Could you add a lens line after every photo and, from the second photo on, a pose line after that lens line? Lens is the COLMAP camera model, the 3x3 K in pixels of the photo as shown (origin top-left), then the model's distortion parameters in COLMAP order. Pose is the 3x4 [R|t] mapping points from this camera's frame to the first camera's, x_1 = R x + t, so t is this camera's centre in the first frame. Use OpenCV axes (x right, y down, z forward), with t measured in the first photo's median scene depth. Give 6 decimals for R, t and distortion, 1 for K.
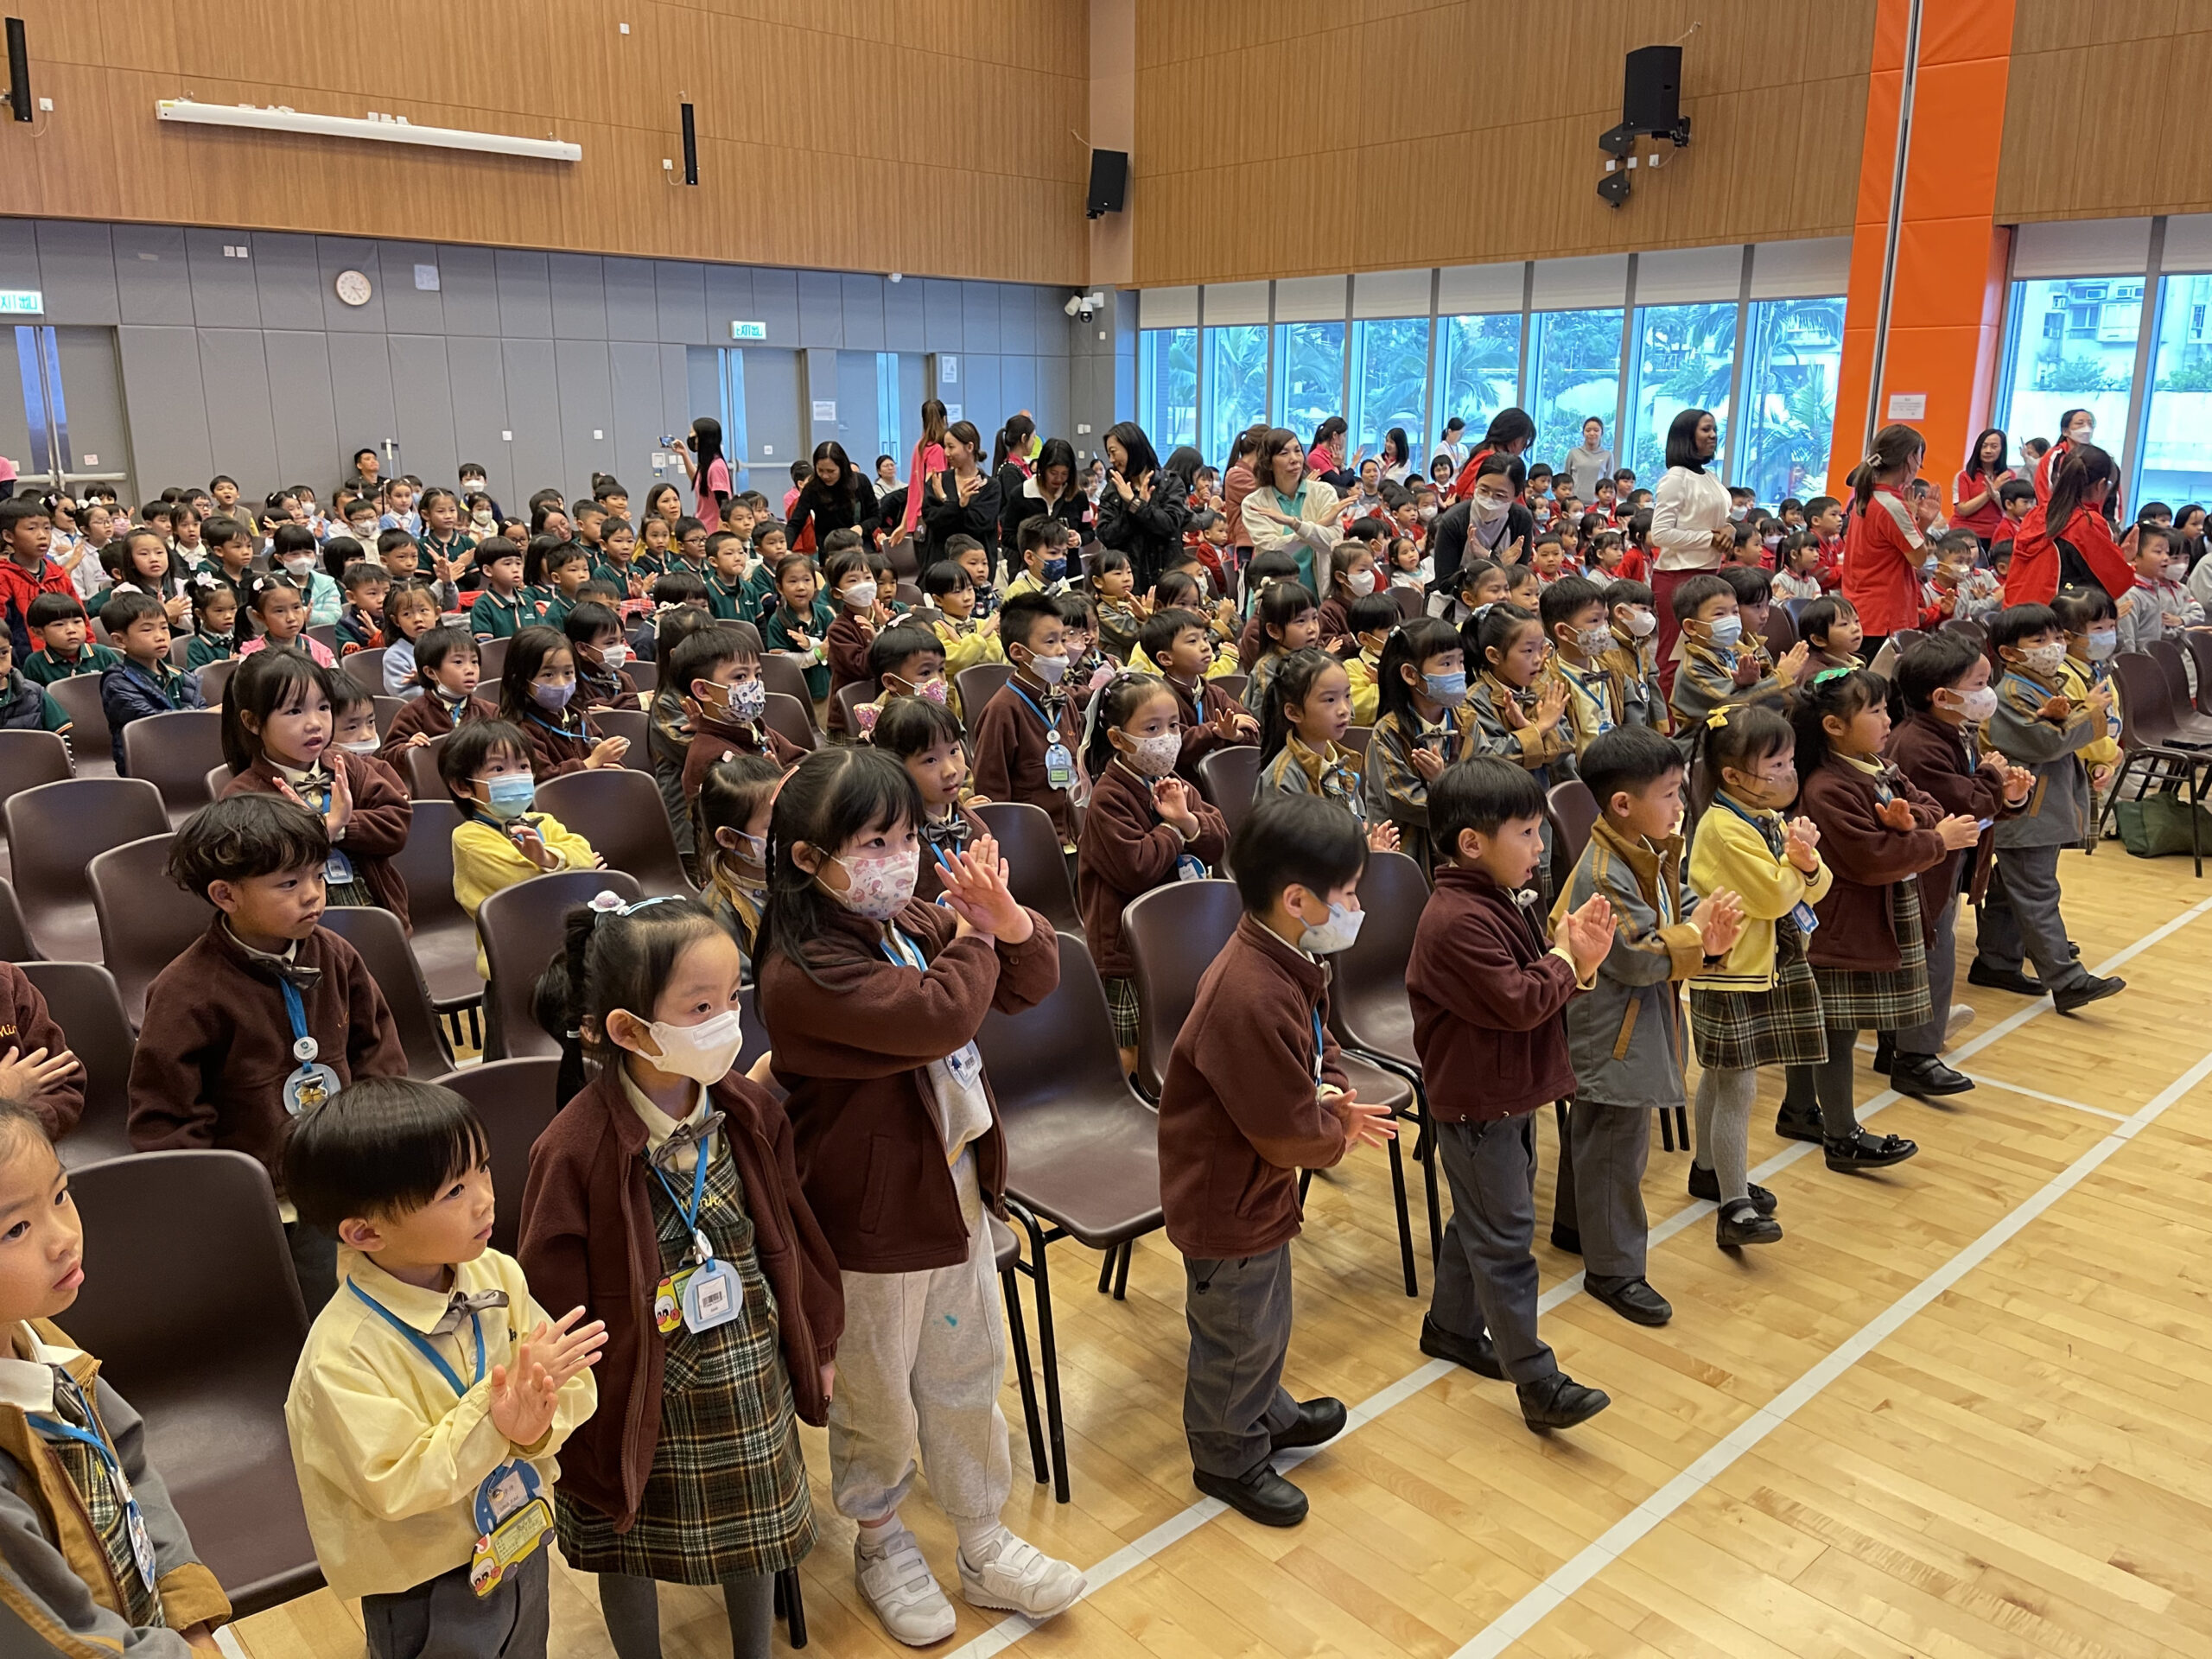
lens RADIAL K [[1648.7, 0, 1104.8], [0, 1648.7, 814.4], [0, 0, 1]] dist [0.024684, -0.033380]
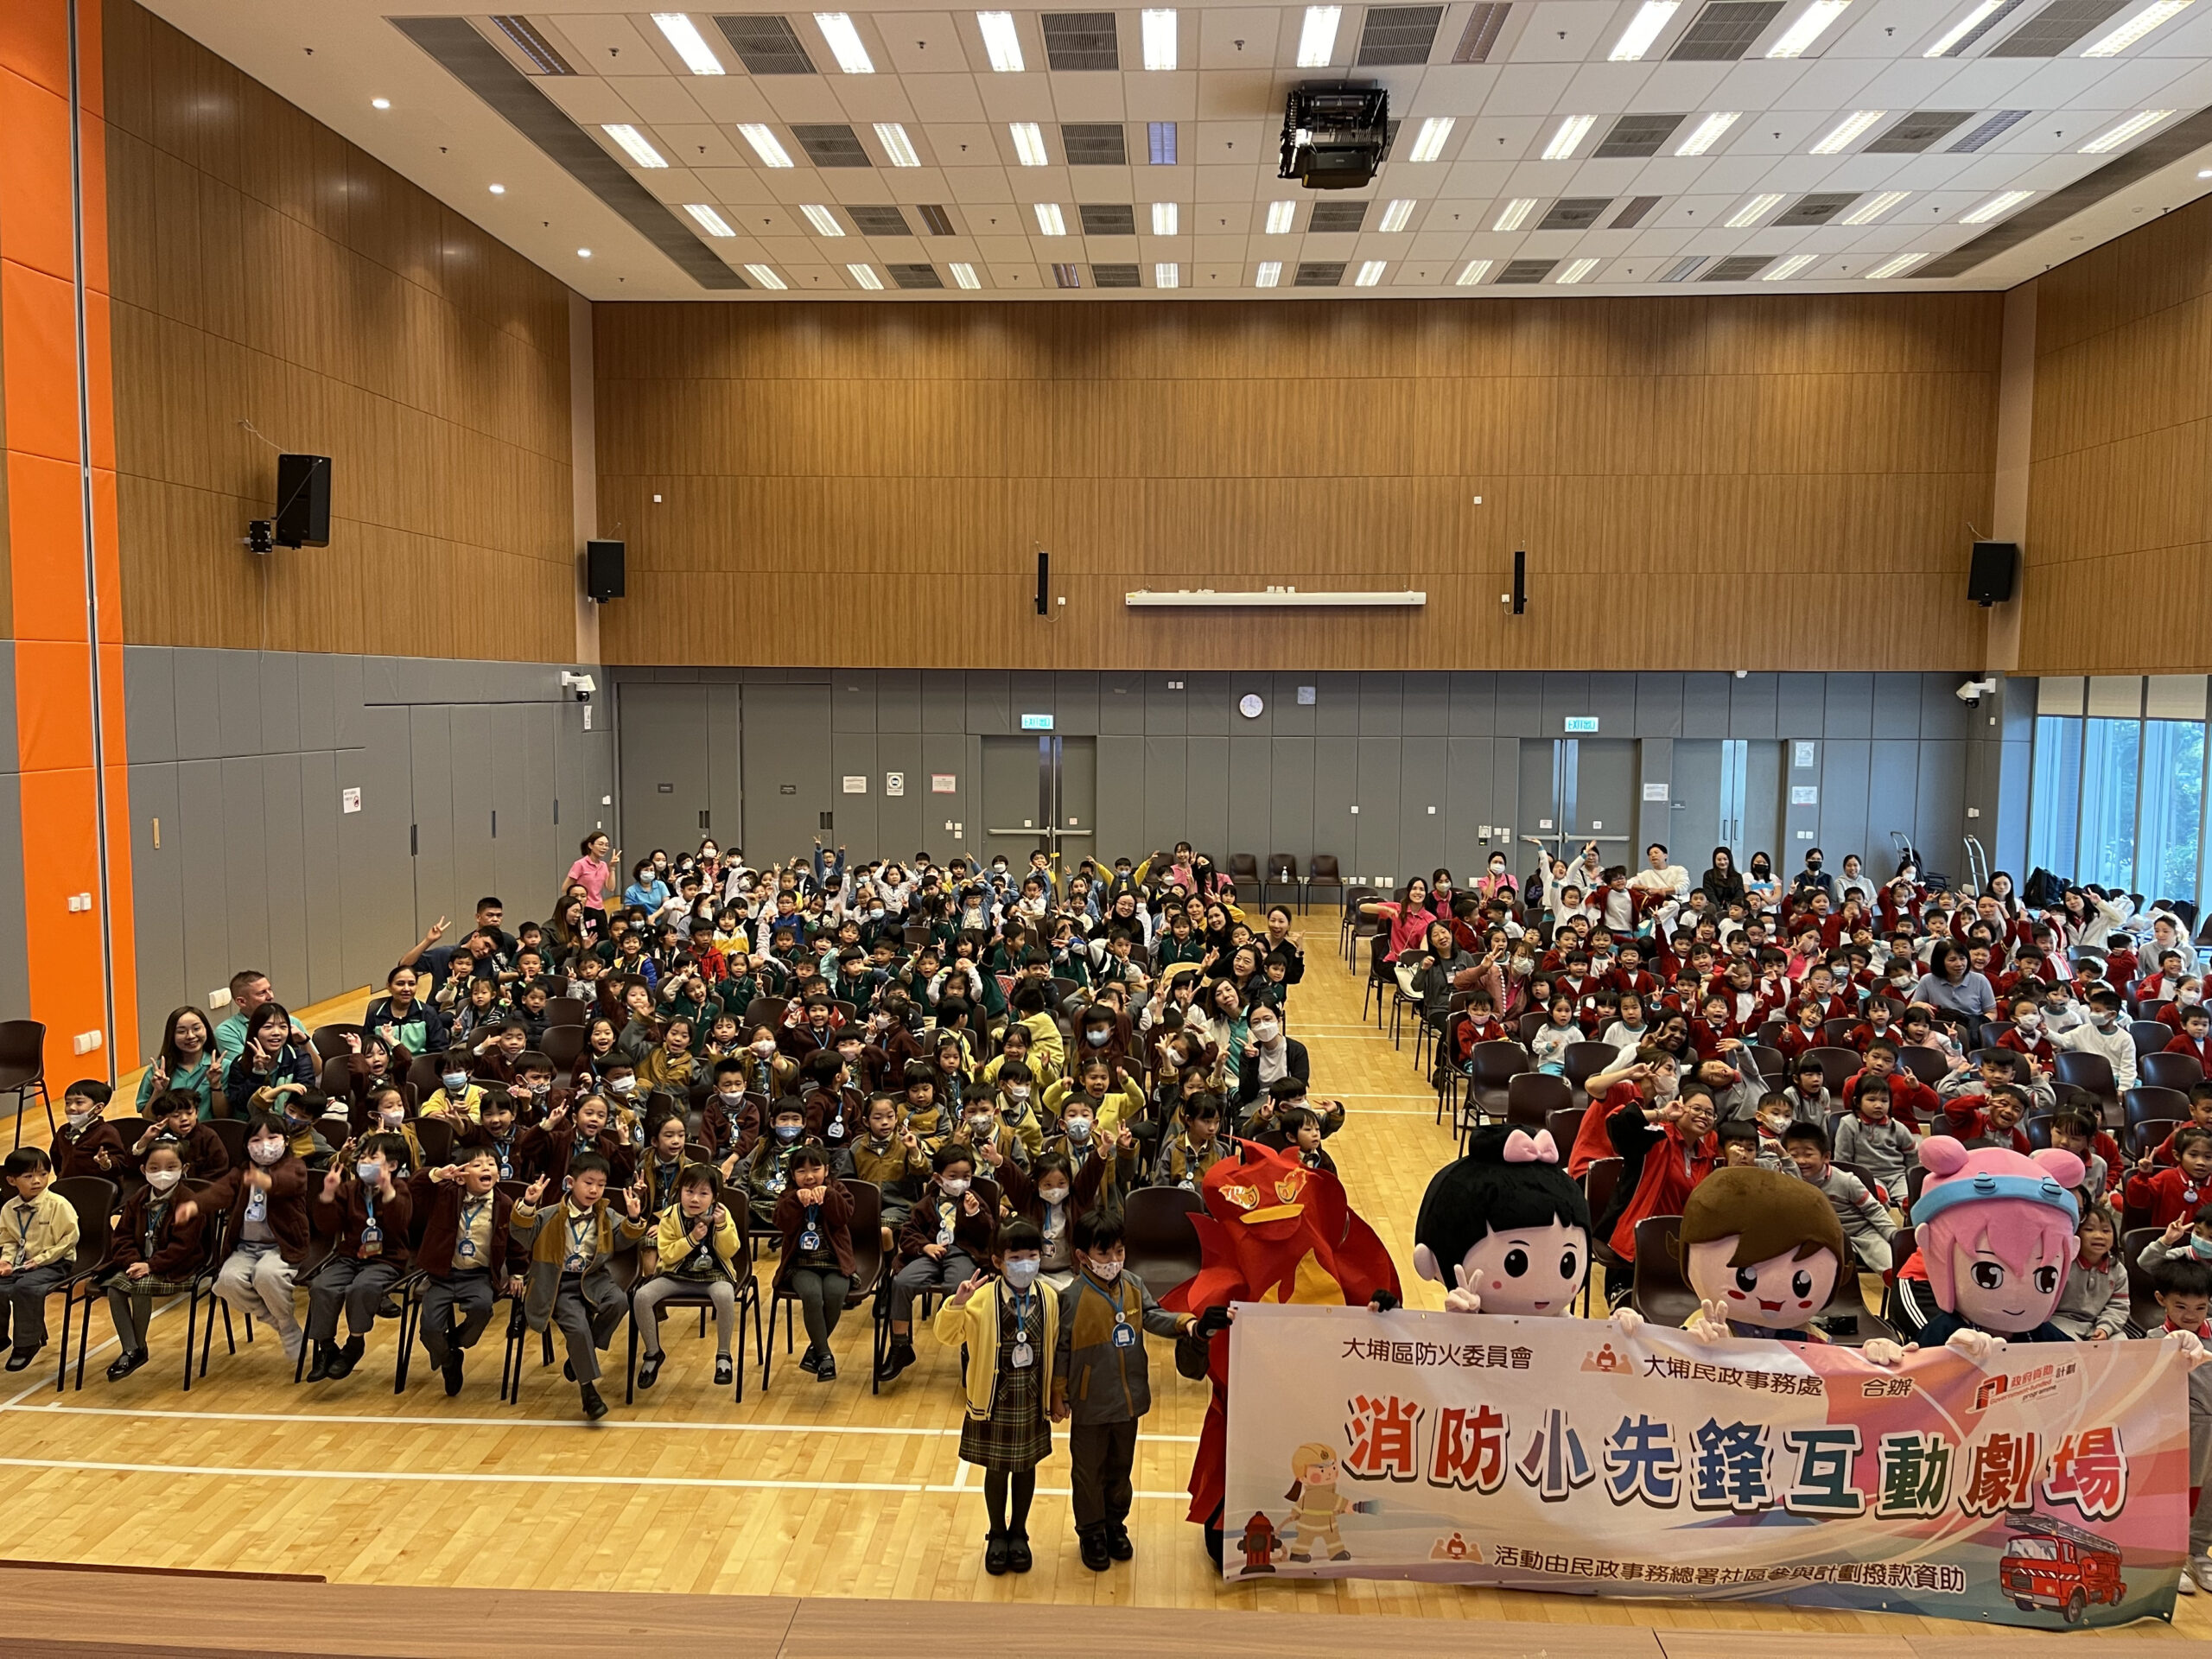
lens RADIAL K [[1648.7, 0, 1108.6], [0, 1648.7, 839.4], [0, 0, 1]] dist [0.024684, -0.033380]
pose [[0.698246, 0.072105, -0.712217, 0.410696], [-0.171517, 0.982786, -0.068655, -0.084067], [0.695007, 0.170095, 0.698594, -0.024488]]
